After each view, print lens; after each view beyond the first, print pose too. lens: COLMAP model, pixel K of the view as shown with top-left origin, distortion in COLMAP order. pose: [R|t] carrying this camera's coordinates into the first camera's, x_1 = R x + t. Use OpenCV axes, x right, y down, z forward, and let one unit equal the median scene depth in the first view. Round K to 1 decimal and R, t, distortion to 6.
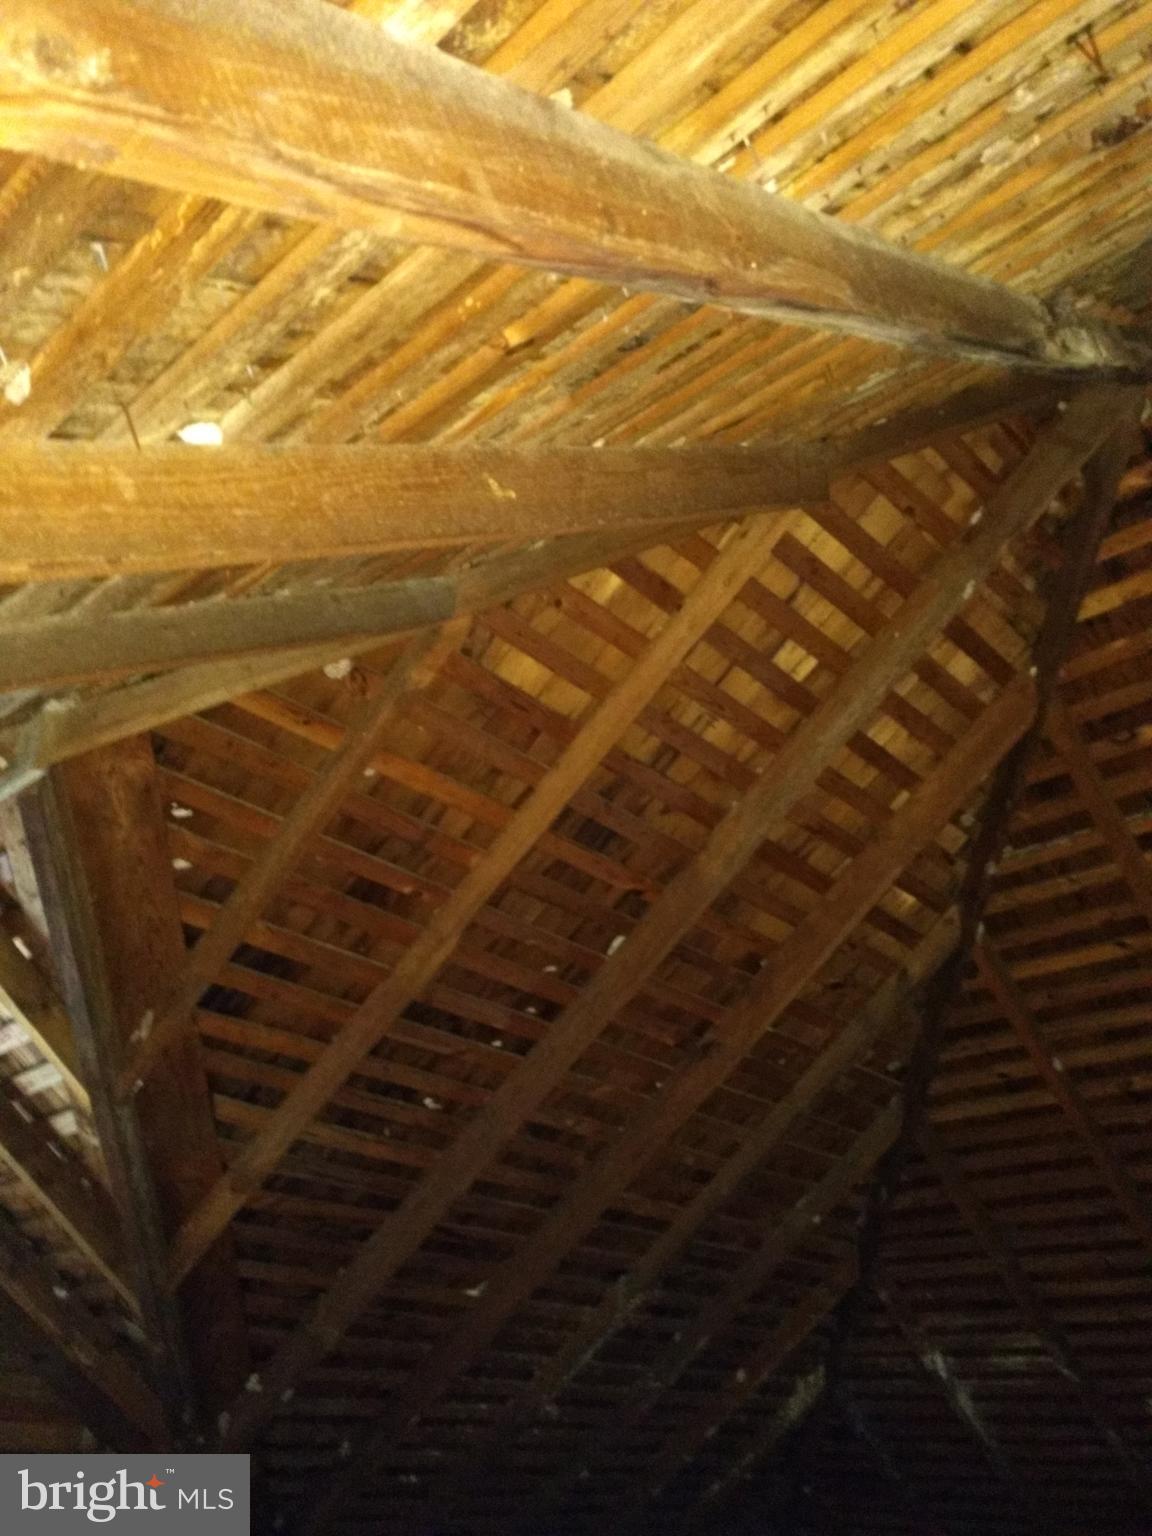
lens RADIAL K [[1187.1, 0, 596.3], [0, 1187.1, 771.8], [0, 0, 1]] dist [-0.007114, 0.025553]
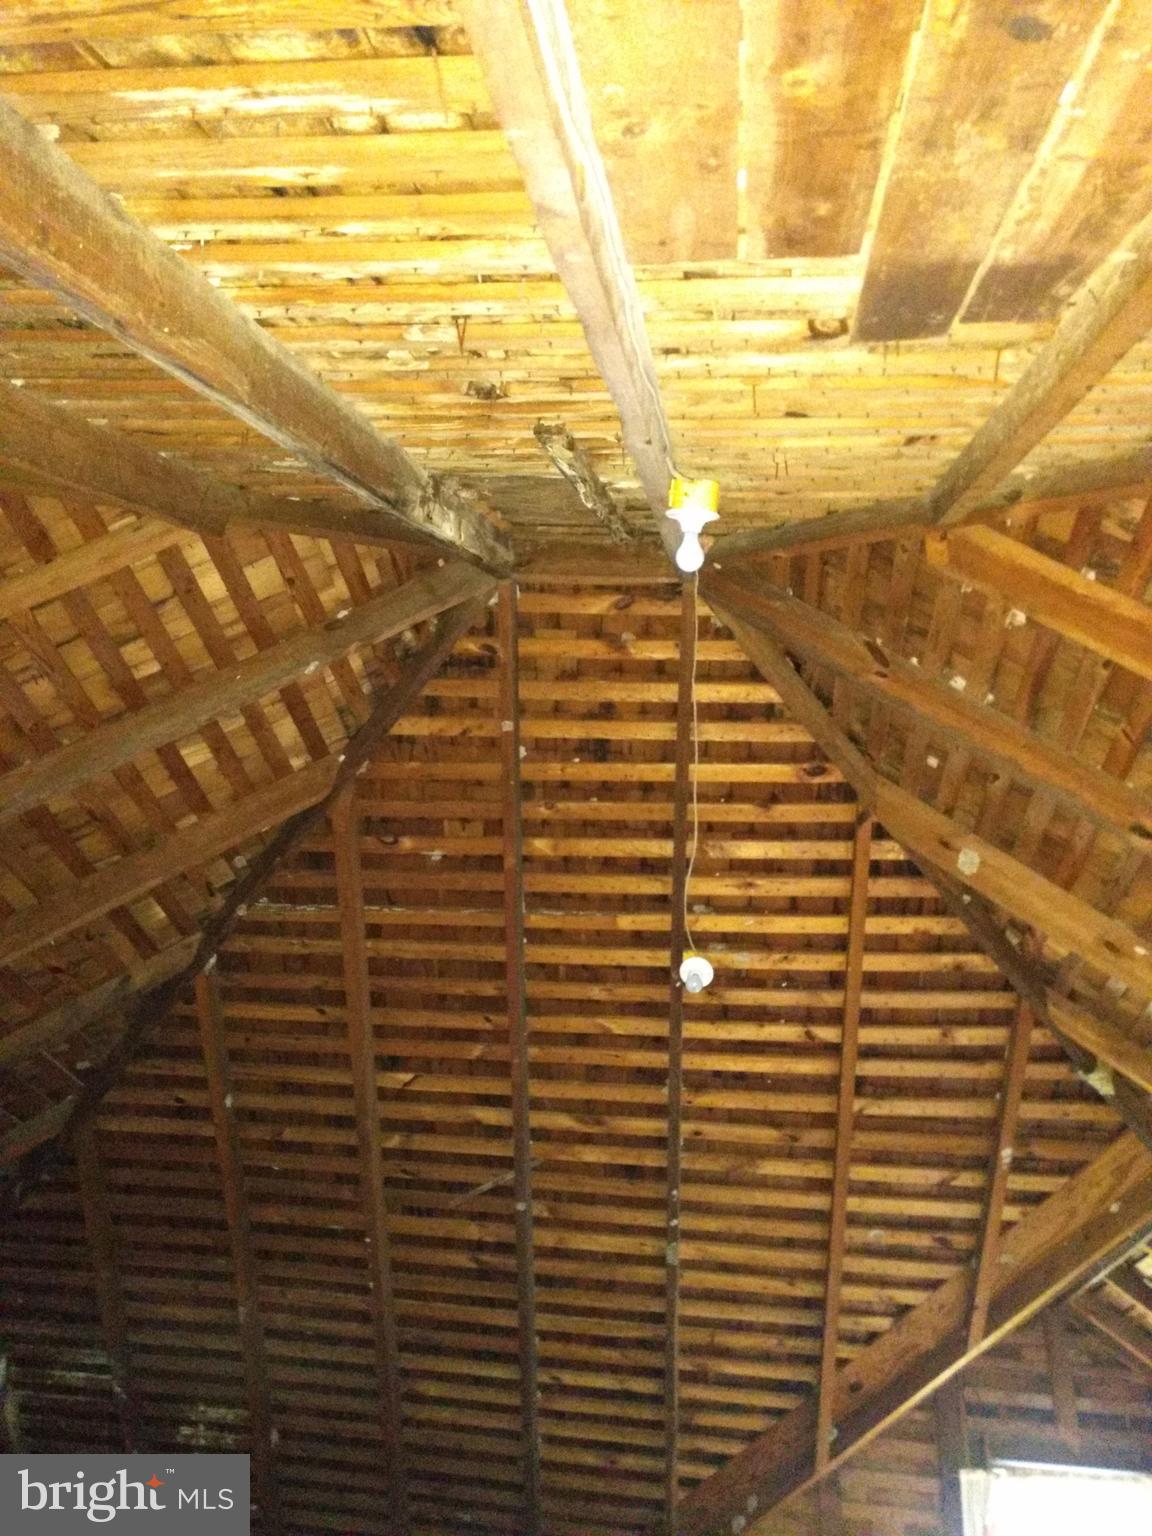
lens RADIAL K [[1187.1, 0, 596.3], [0, 1187.1, 771.8], [0, 0, 1]] dist [-0.007114, 0.025553]
pose [[0.792953, 0.390602, 0.467606, 0.032510], [-0.363650, 0.919190, -0.151154, 0.011521], [-0.488860, -0.050187, 0.870918, -0.127788]]
